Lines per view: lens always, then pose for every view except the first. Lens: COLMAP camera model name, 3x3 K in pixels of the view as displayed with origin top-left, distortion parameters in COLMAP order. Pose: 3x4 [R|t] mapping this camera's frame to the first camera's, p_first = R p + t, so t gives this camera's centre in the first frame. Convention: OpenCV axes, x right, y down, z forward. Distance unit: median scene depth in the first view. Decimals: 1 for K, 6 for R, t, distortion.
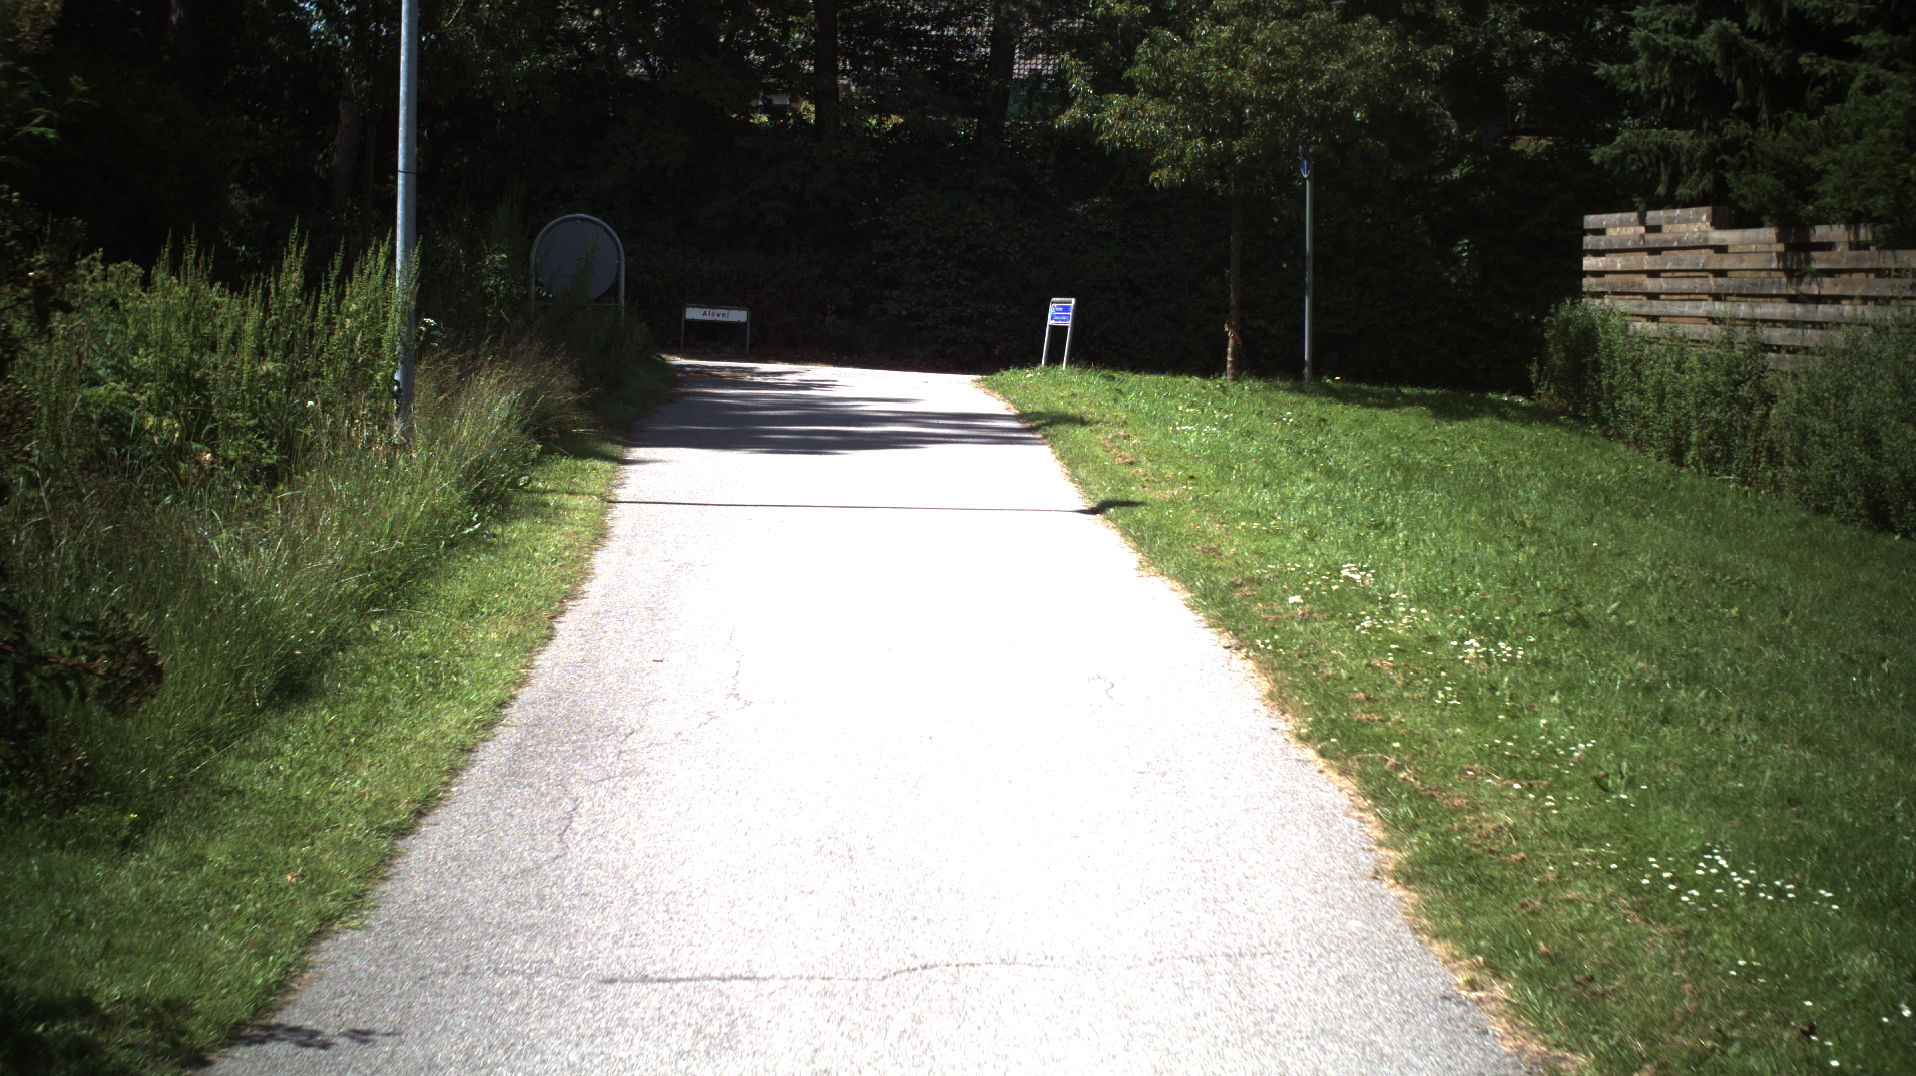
lens RADIAL K [[3810.2, 0, 958.0], [0, 3810.2, 538.0], [0, 0, 1]] dist [-0.345587, 0.473864]
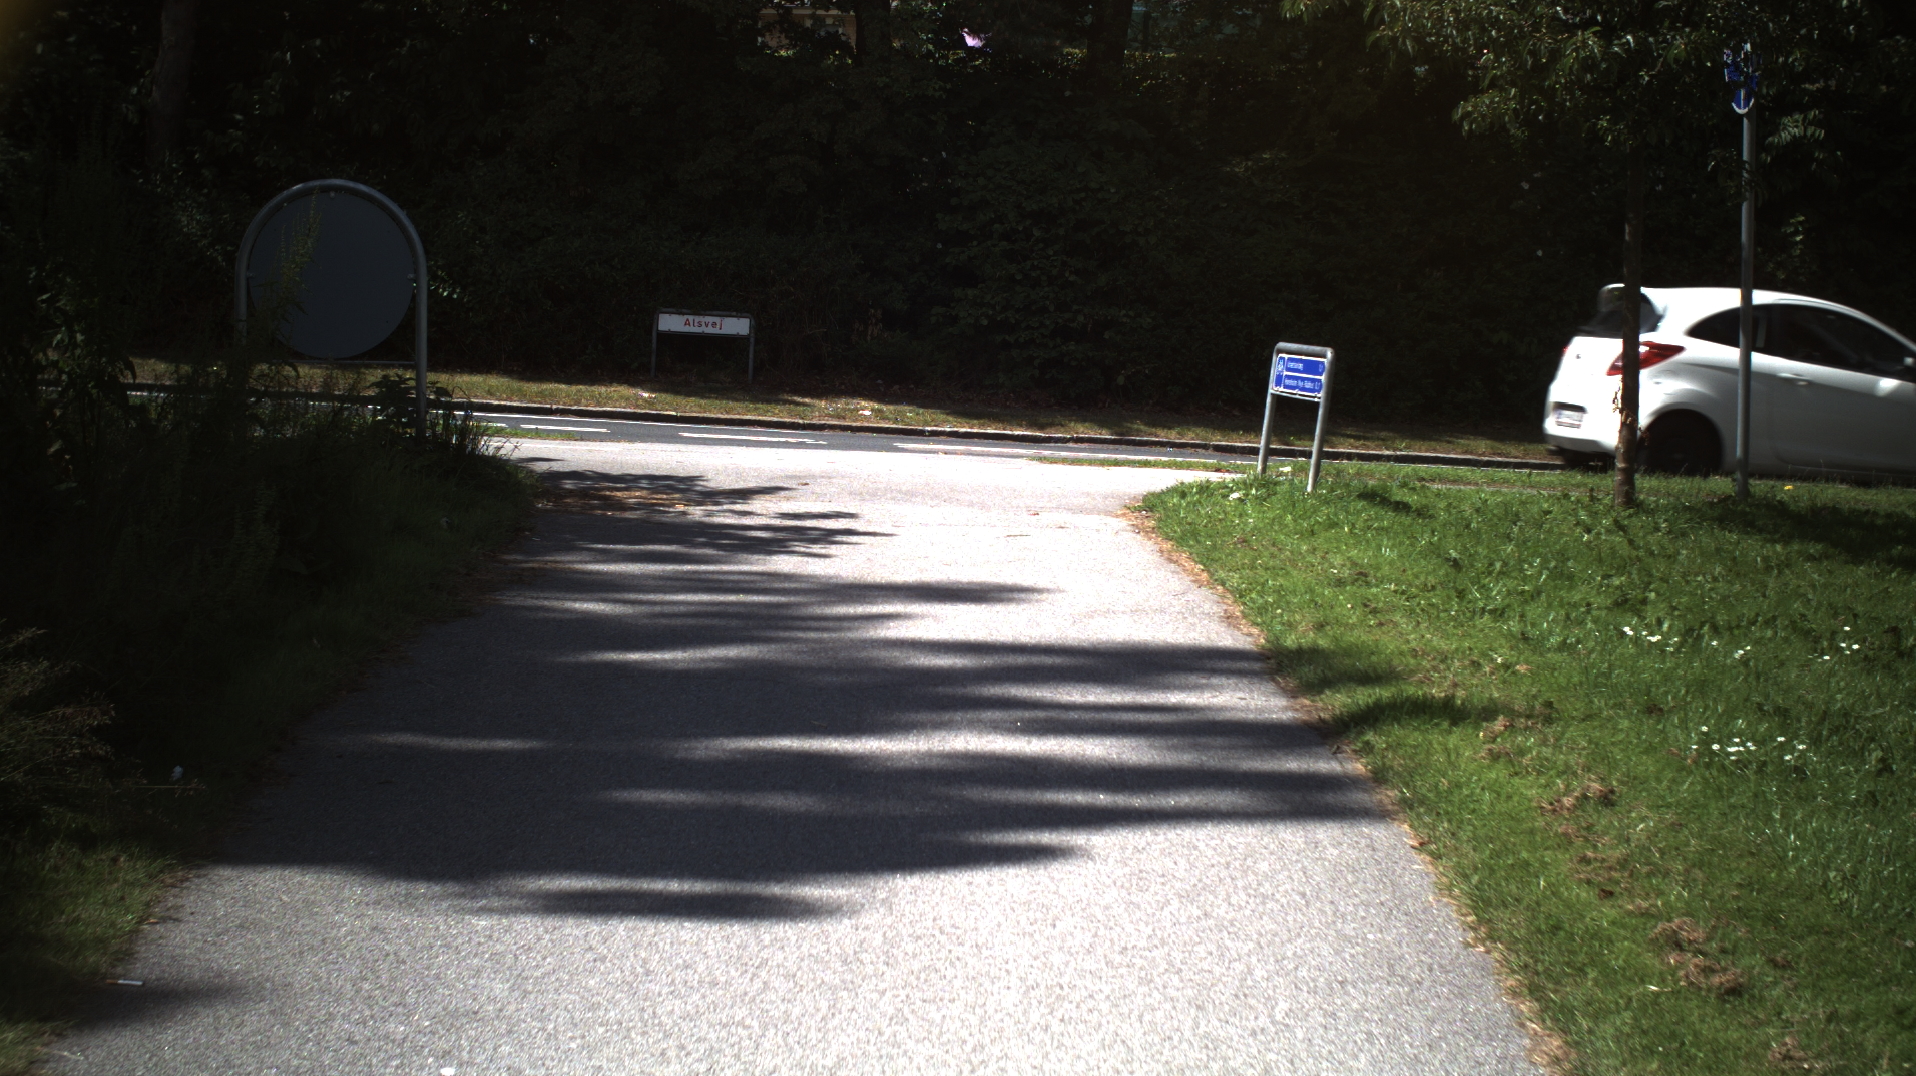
lens RADIAL K [[3810.2, 0, 958.0], [0, 3810.2, 538.0], [0, 0, 1]] dist [-0.345587, 0.473864]
pose [[0.999825, 0.003582, -0.018351, -0.009532], [-0.003377, 0.999932, 0.011205, -0.043513], [0.018390, -0.011141, 0.999769, 0.498545]]
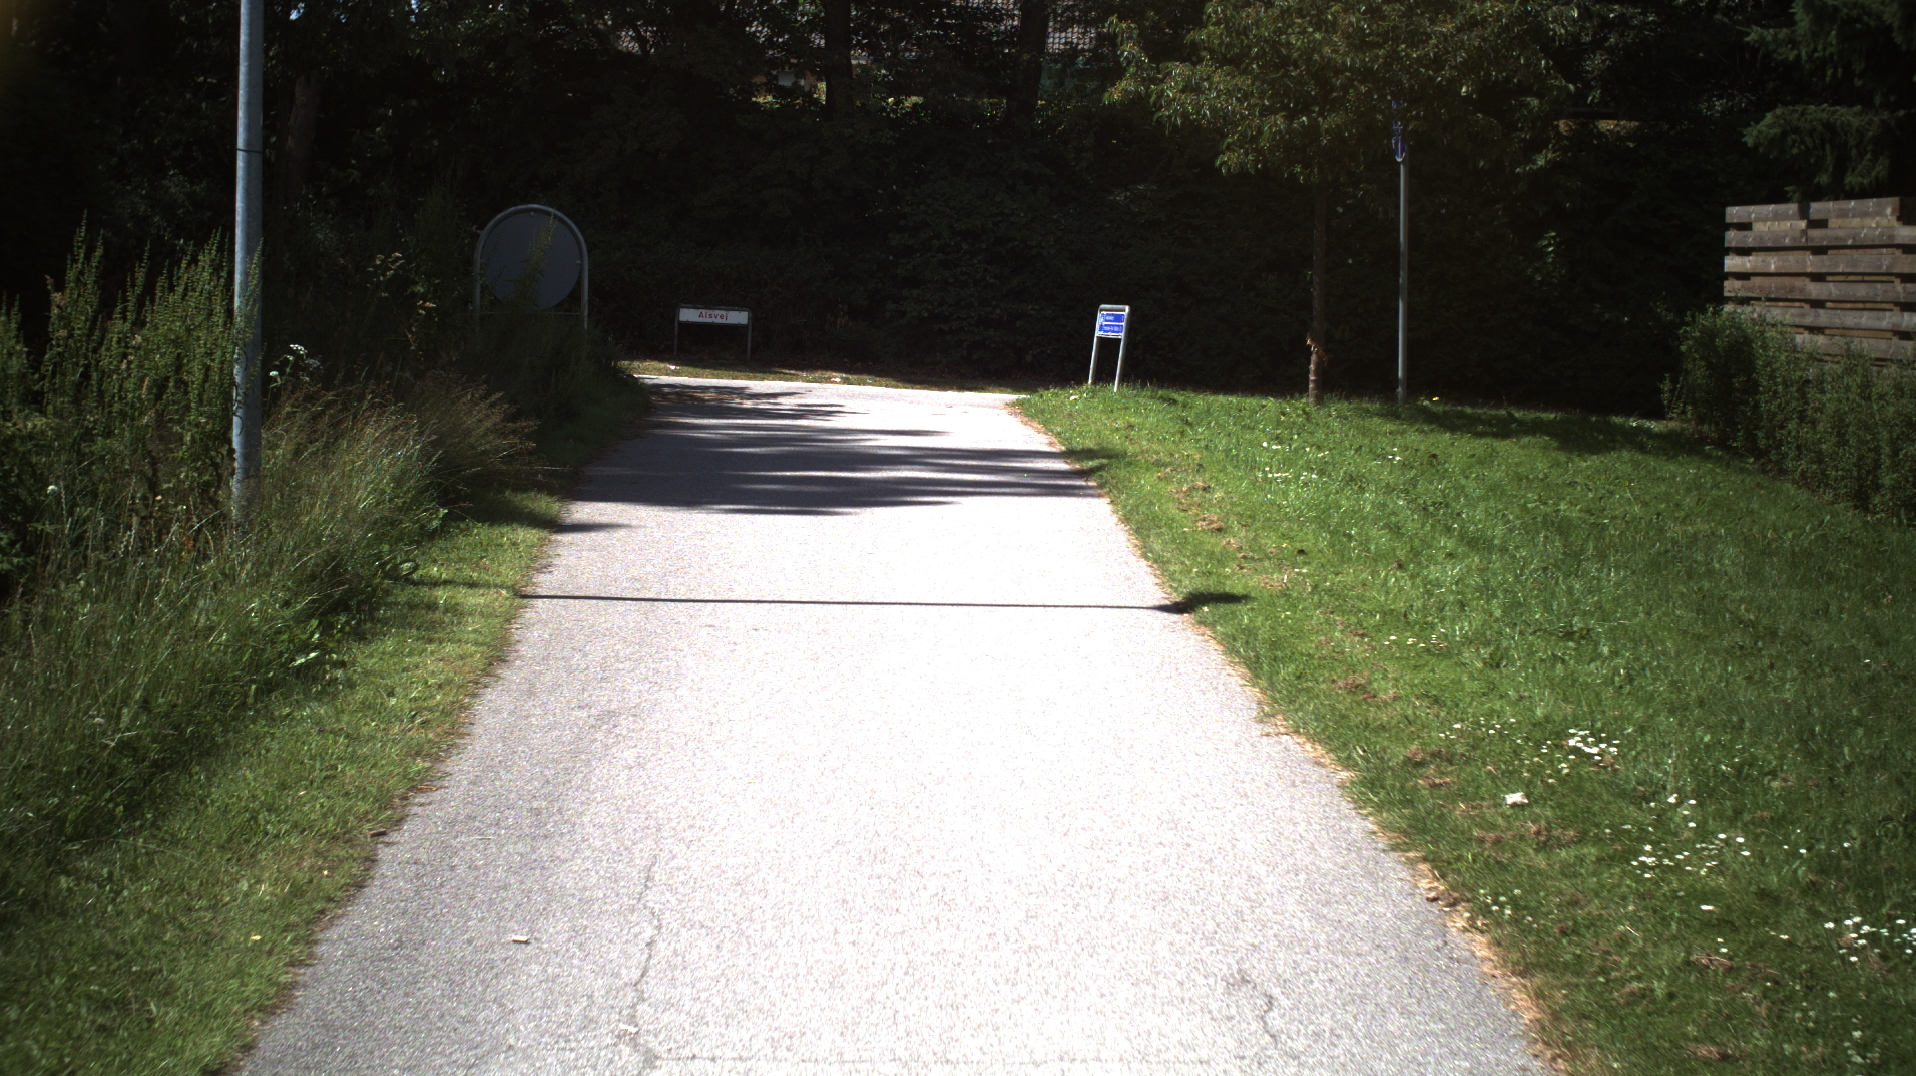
lens RADIAL K [[3810.2, 0, 958.0], [0, 3810.2, 538.0], [0, 0, 1]] dist [-0.345587, 0.473864]
pose [[0.999984, 0.000711, -0.005603, -0.002114], [-0.000693, 0.999994, 0.003290, -0.014816], [0.005605, -0.003286, 0.999979, 0.165972]]
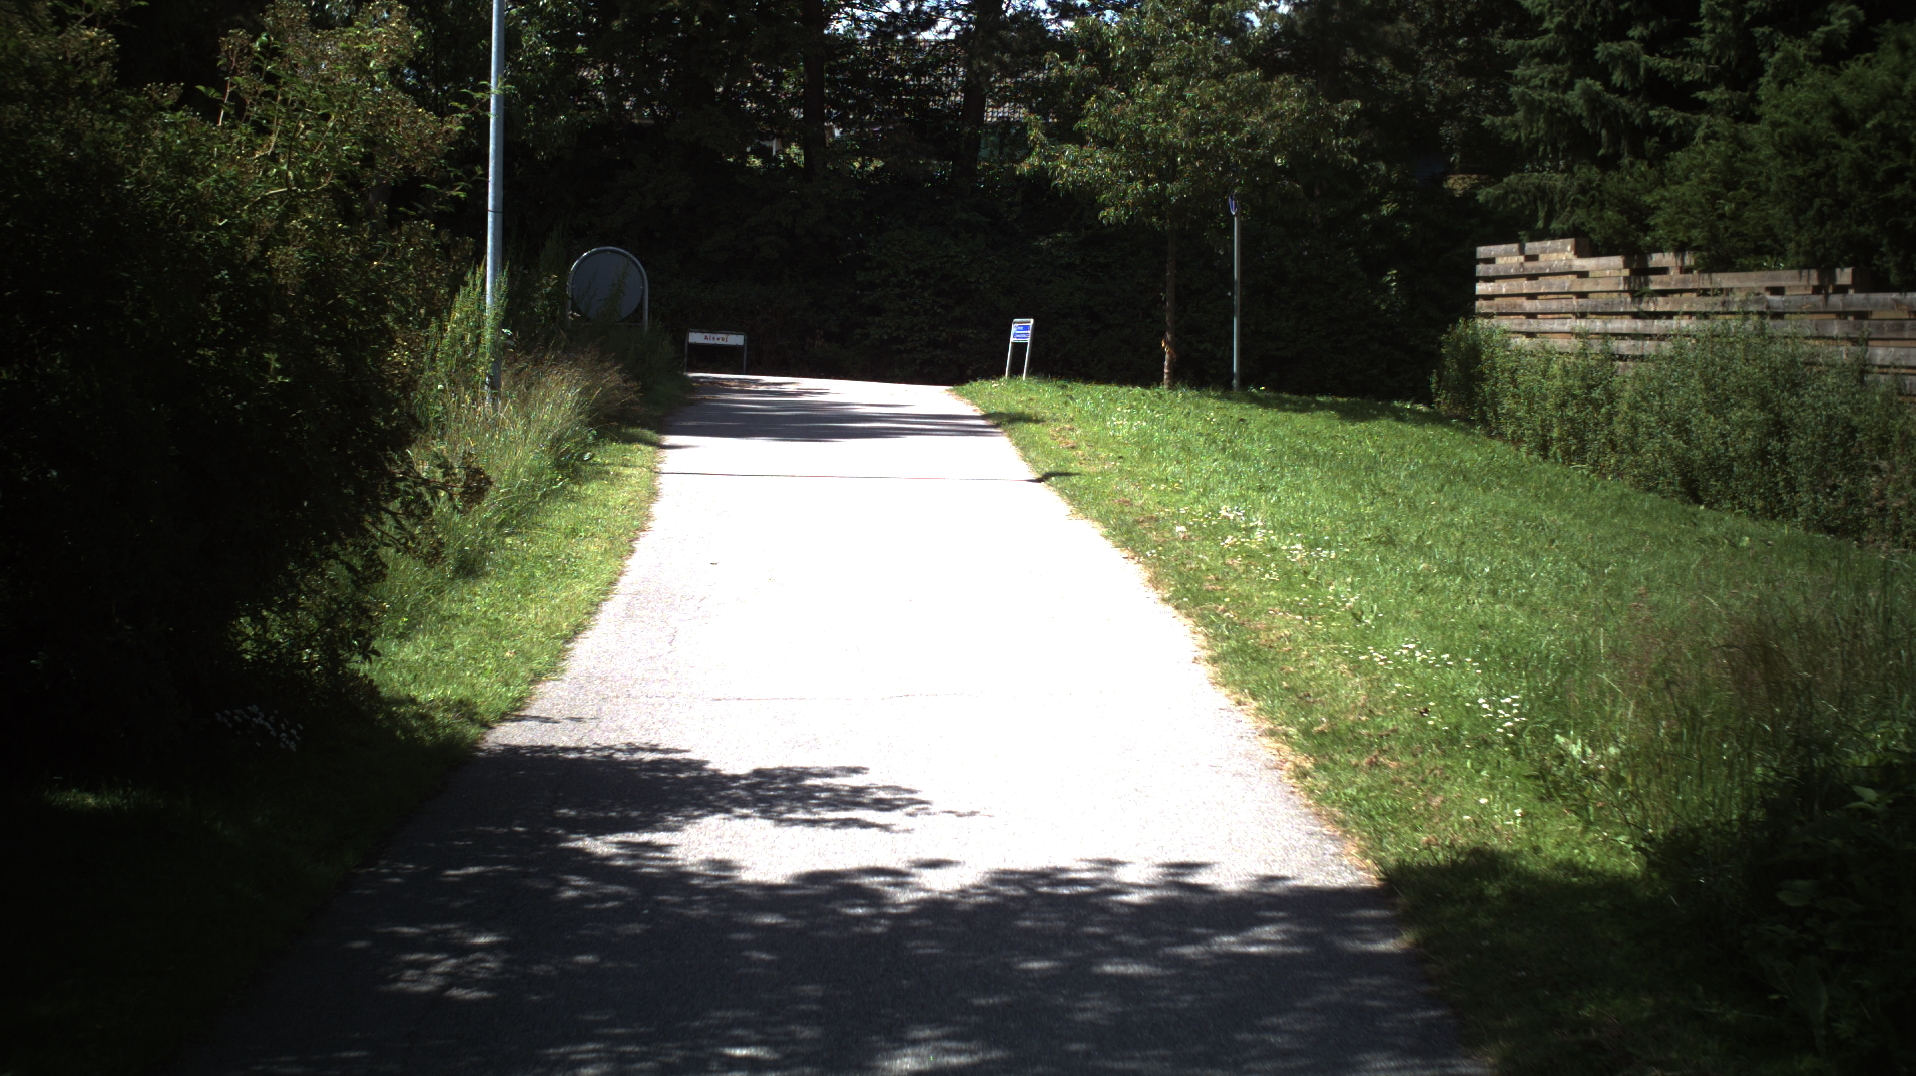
lens RADIAL K [[3810.2, 0, 958.0], [0, 3810.2, 538.0], [0, 0, 1]] dist [-0.345587, 0.473864]
pose [[0.999983, -0.001634, 0.005581, 0.001073], [0.001688, 0.999952, -0.009643, 0.015454], [-0.005565, 0.009652, 0.999938, -0.166179]]
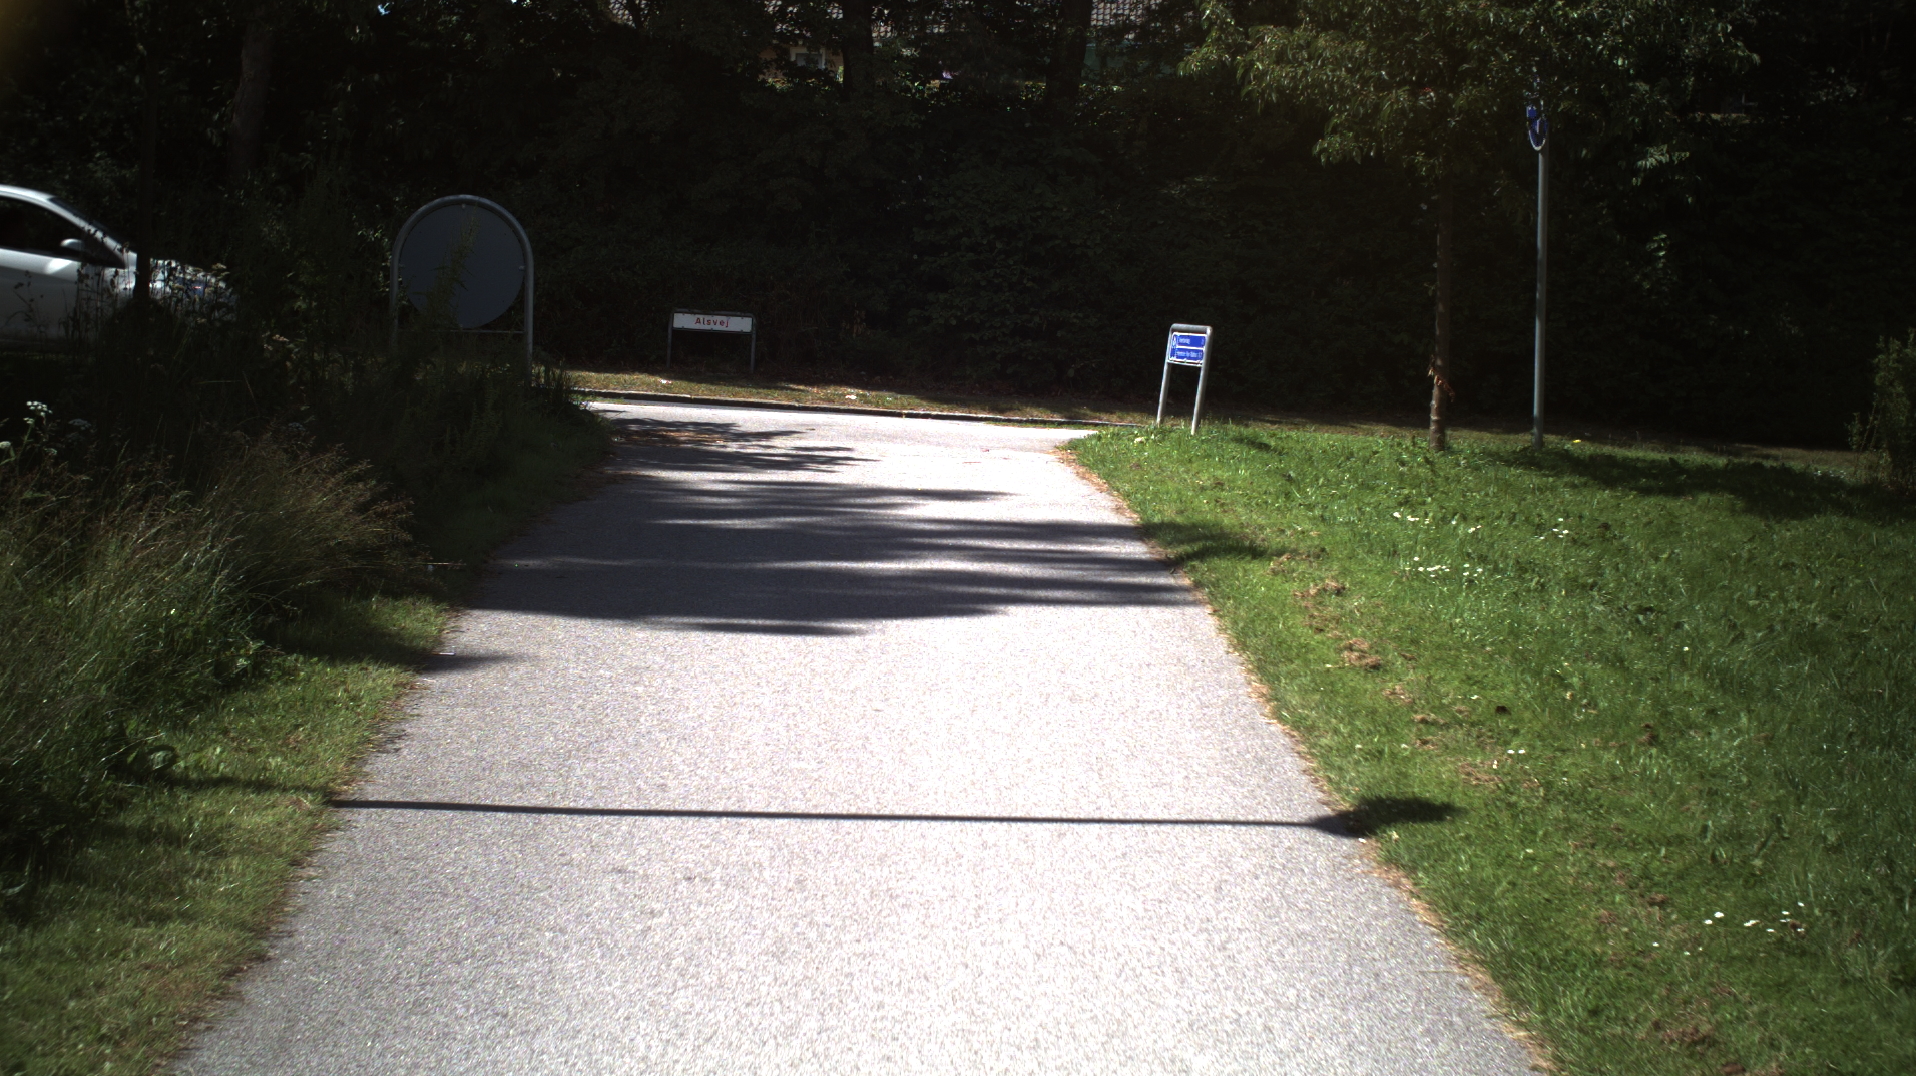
lens RADIAL K [[3810.2, 0, 958.0], [0, 3810.2, 538.0], [0, 0, 1]] dist [-0.345587, 0.473864]
pose [[0.999895, 0.008529, -0.011682, -0.005583], [-0.008463, 0.999948, 0.005665, -0.029343], [0.011730, -0.005566, 0.999916, 0.332372]]
